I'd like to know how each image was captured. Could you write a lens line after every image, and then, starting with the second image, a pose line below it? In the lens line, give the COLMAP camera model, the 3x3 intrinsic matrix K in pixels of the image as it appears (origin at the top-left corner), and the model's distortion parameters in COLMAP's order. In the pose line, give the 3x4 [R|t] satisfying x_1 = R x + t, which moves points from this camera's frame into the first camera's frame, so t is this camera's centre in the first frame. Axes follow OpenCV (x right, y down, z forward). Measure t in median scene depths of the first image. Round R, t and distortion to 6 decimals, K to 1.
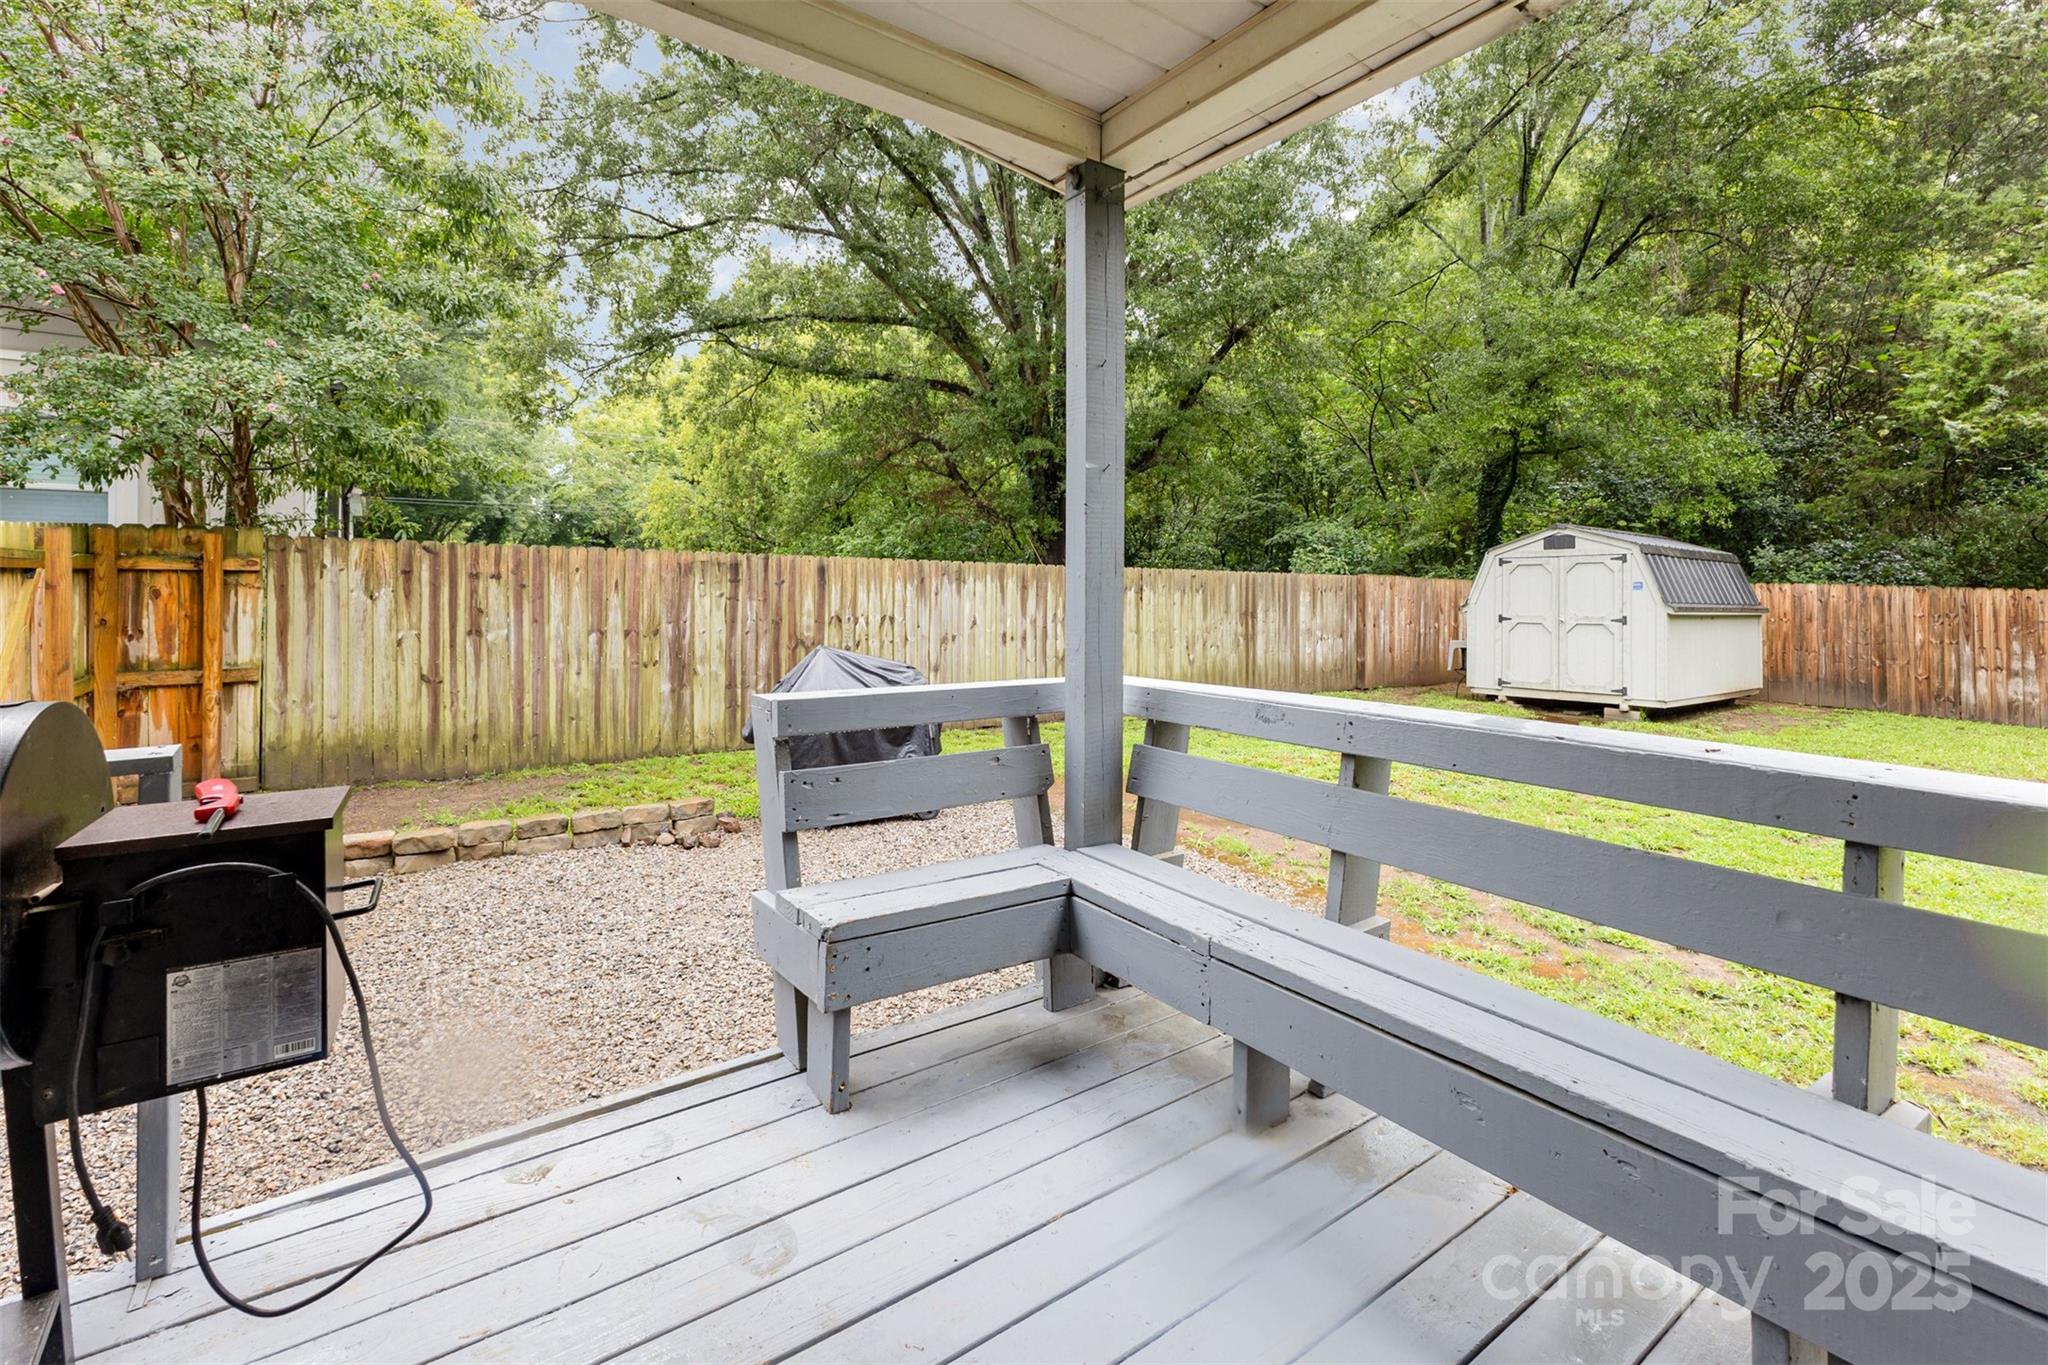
lens RADIAL K [[898.9, 0, 1026.9], [0, 898.9, 586.1], [0, 0, 1]] dist [0.000579, -0.000029]
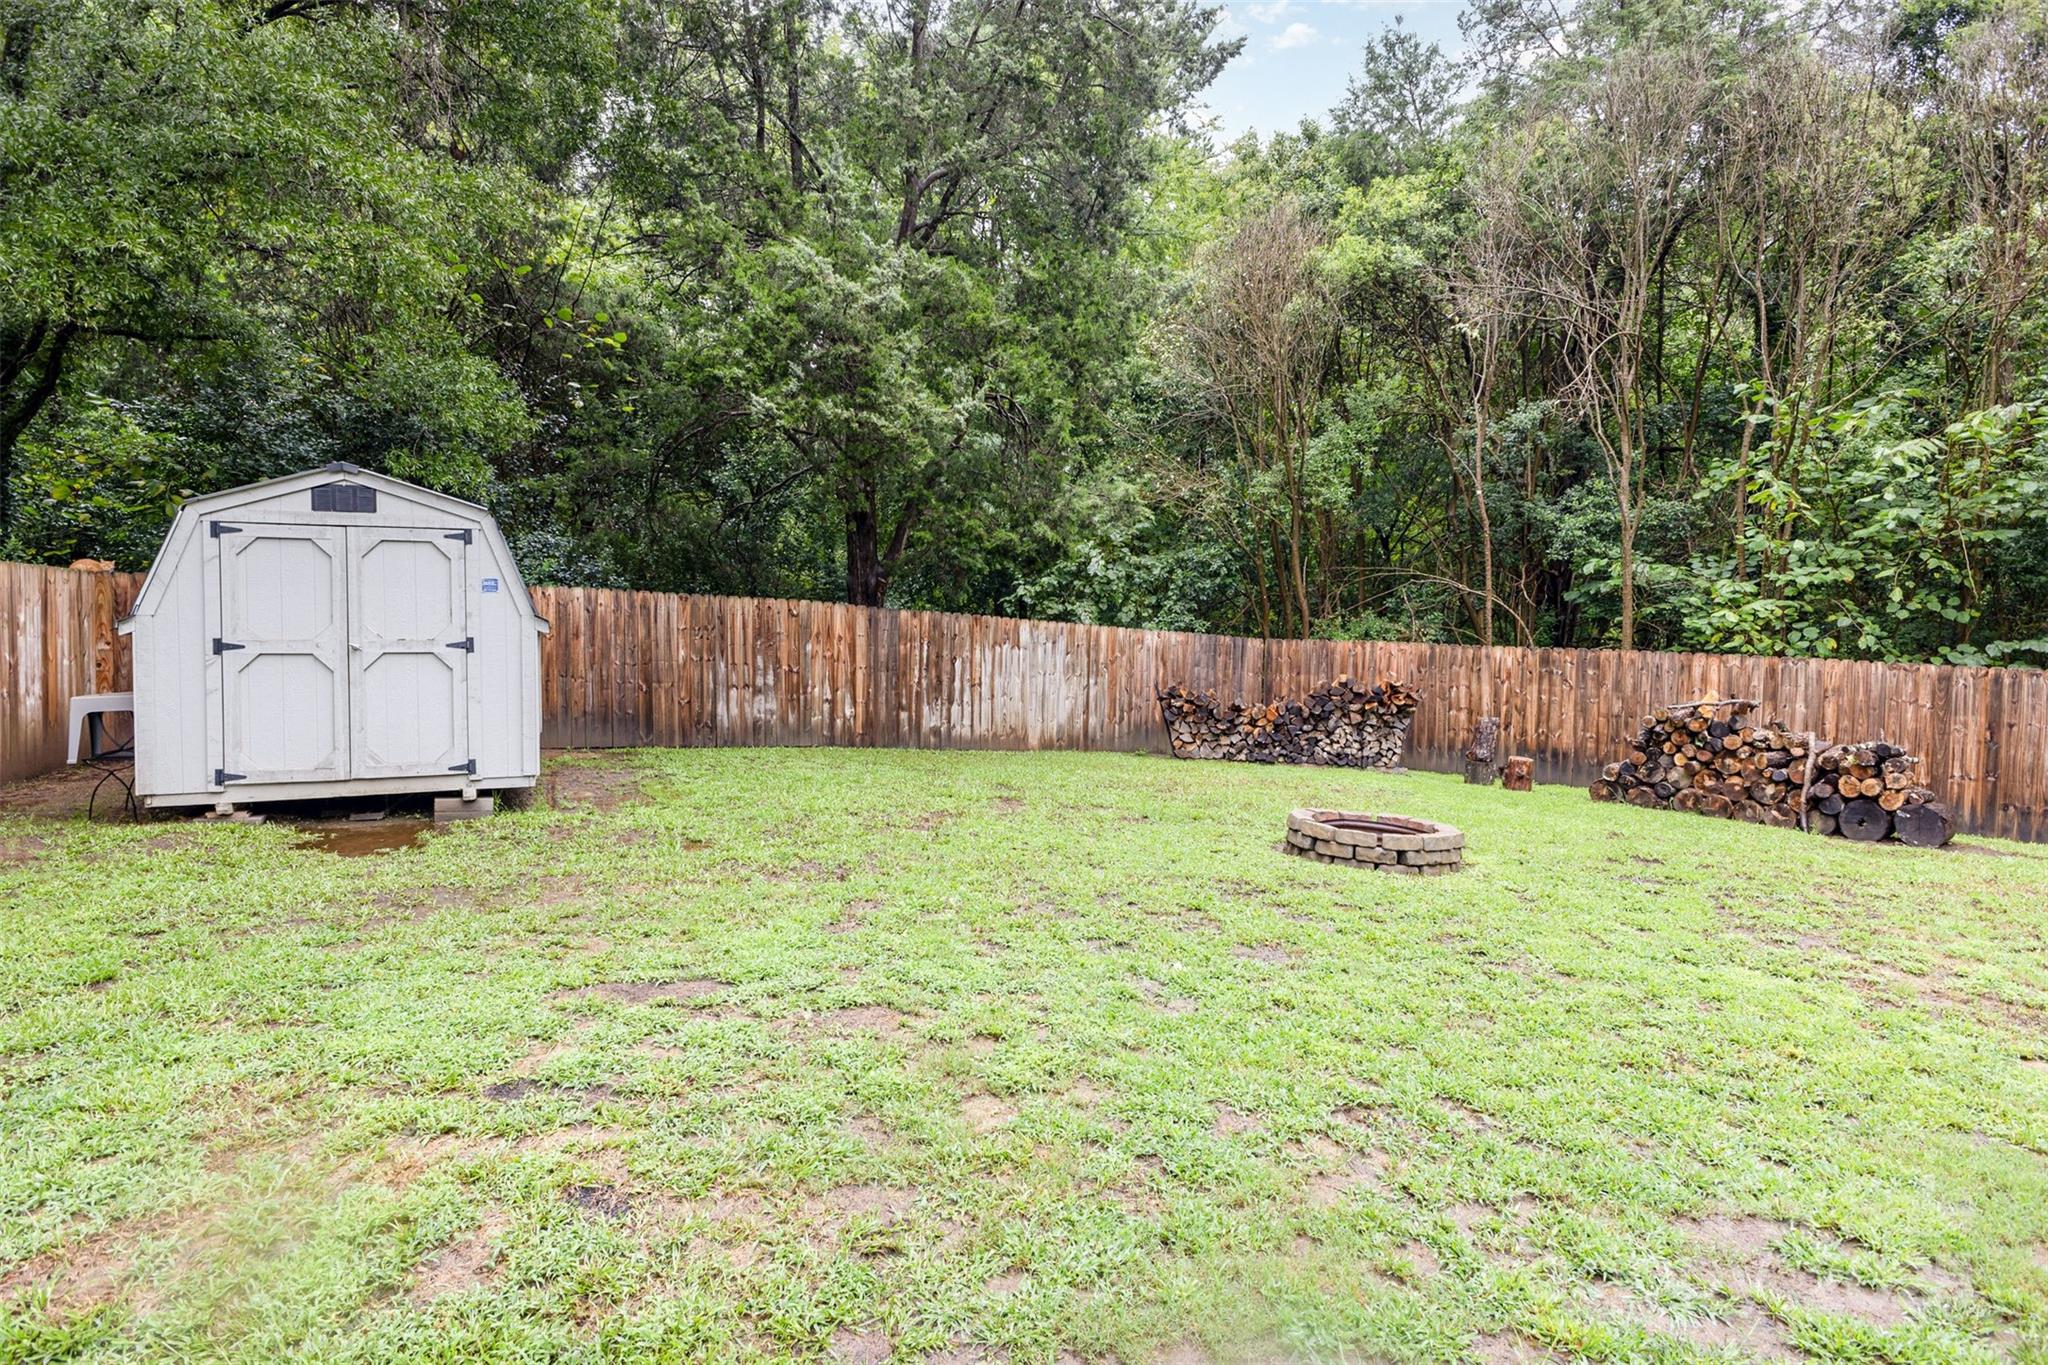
lens RADIAL K [[1140.6, 0, 1024.0], [0, 1140.6, 682.5], [0, 0, 1]] dist [-0.000901, -0.000327]
pose [[0.235680, -0.060636, 0.969937, 0.034536], [-0.021535, 0.997481, 0.067591, 0.004724], [-0.971592, -0.036817, 0.233780, 0.452660]]
